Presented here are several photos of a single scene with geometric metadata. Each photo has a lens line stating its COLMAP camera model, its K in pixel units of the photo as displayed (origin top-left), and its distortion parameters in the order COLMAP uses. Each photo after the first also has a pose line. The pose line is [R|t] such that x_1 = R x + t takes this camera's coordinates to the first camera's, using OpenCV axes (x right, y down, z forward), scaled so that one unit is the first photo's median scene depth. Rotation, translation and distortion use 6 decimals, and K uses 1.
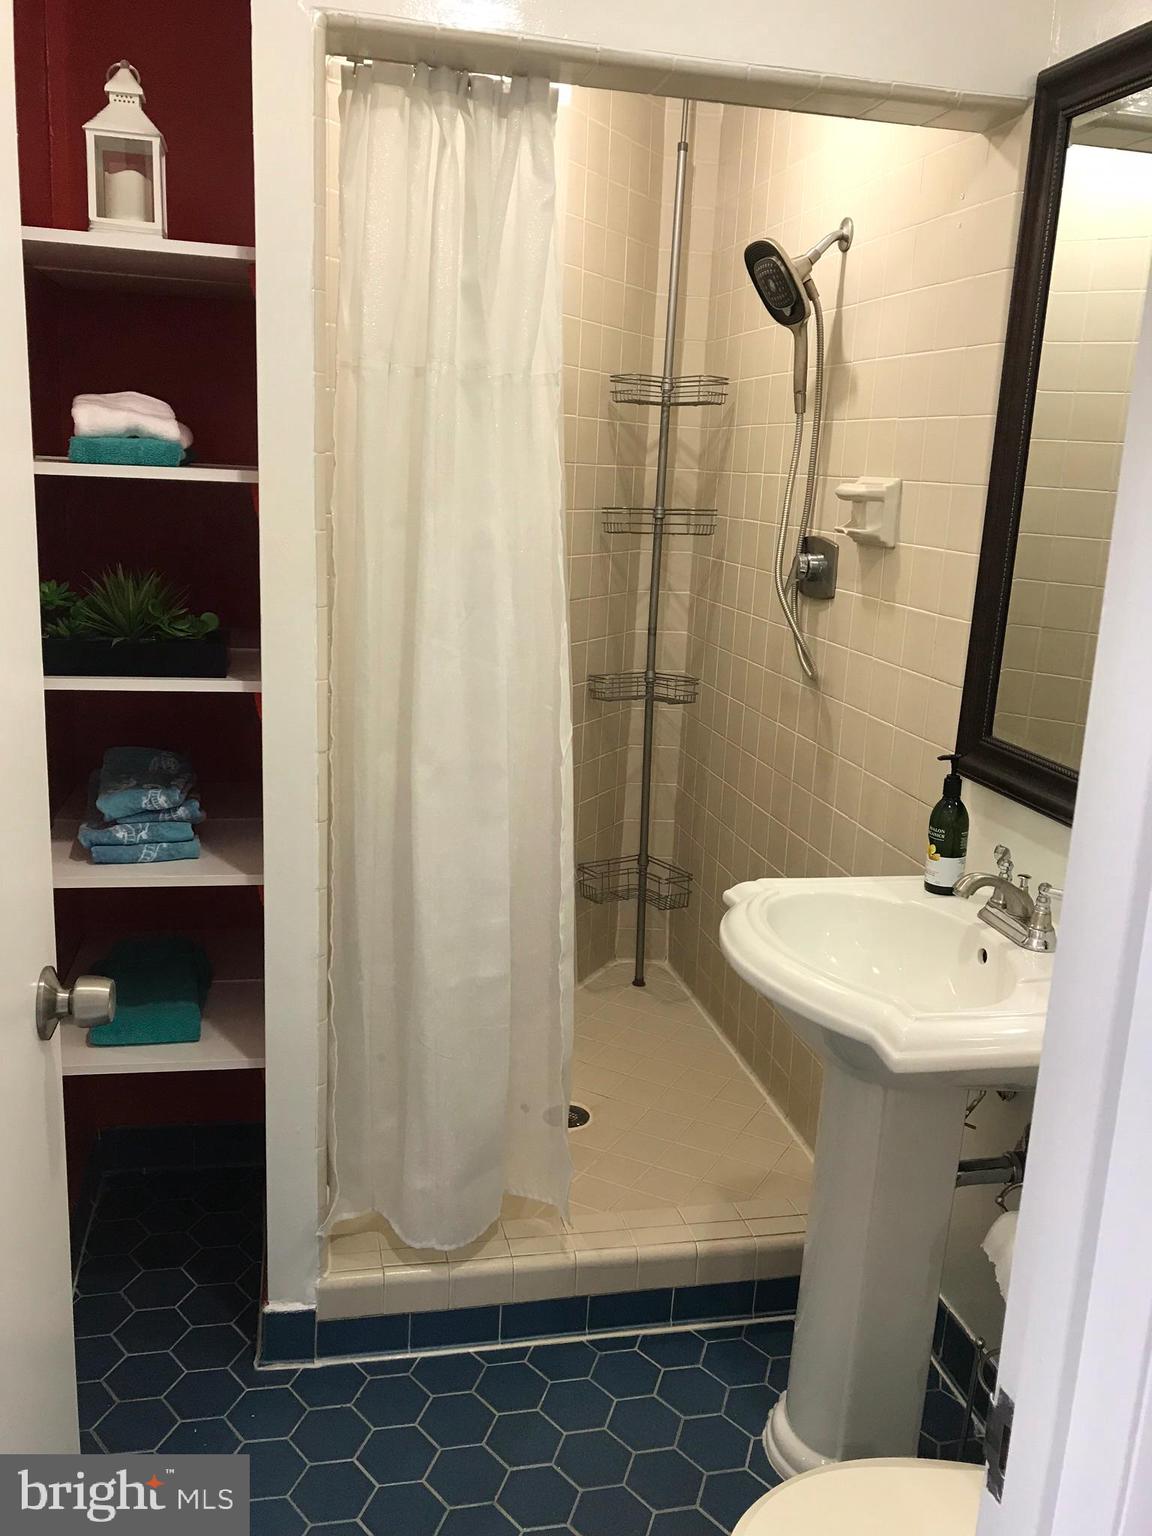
lens RADIAL K [[1292.9, 0, 545.0], [0, 1292.9, 766.0], [0, 0, 1]] dist [0.029479, 0.003923]
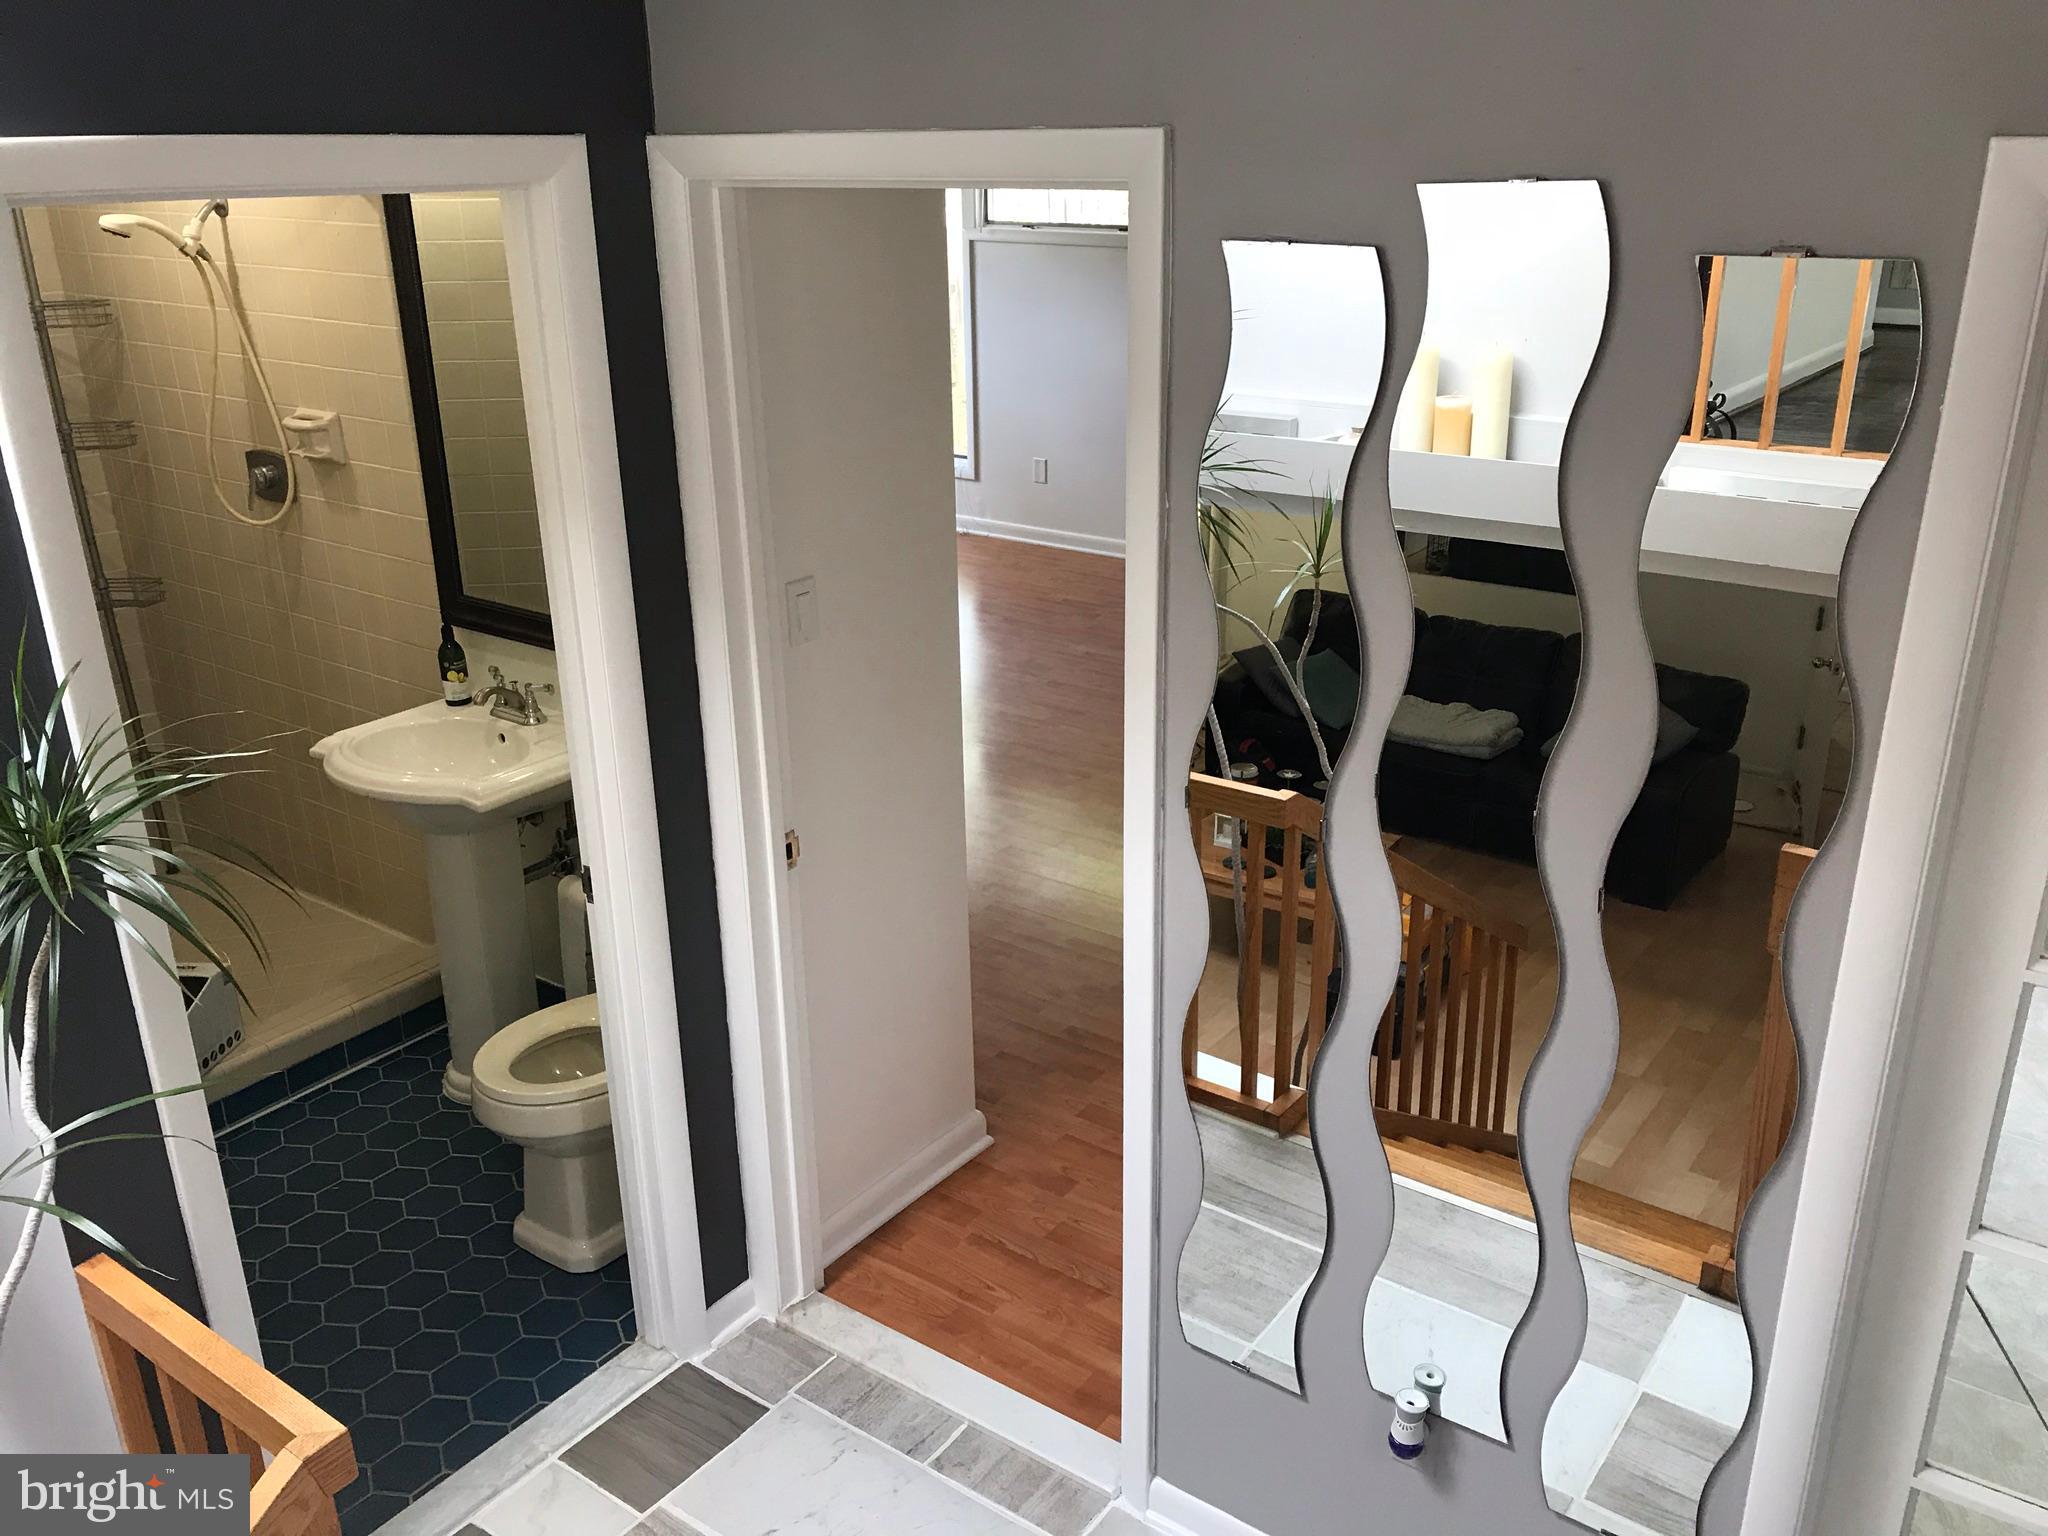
lens RADIAL K [[1696.6, 0, 1039.8], [0, 1696.6, 754.5], [0, 0, 1]] dist [0.038591, -0.053120]
pose [[0.736709, -0.283265, 0.614019, -0.416113], [0.200662, 0.958709, 0.201524, -0.109169], [-0.645751, -0.025254, 0.763131, -0.909049]]
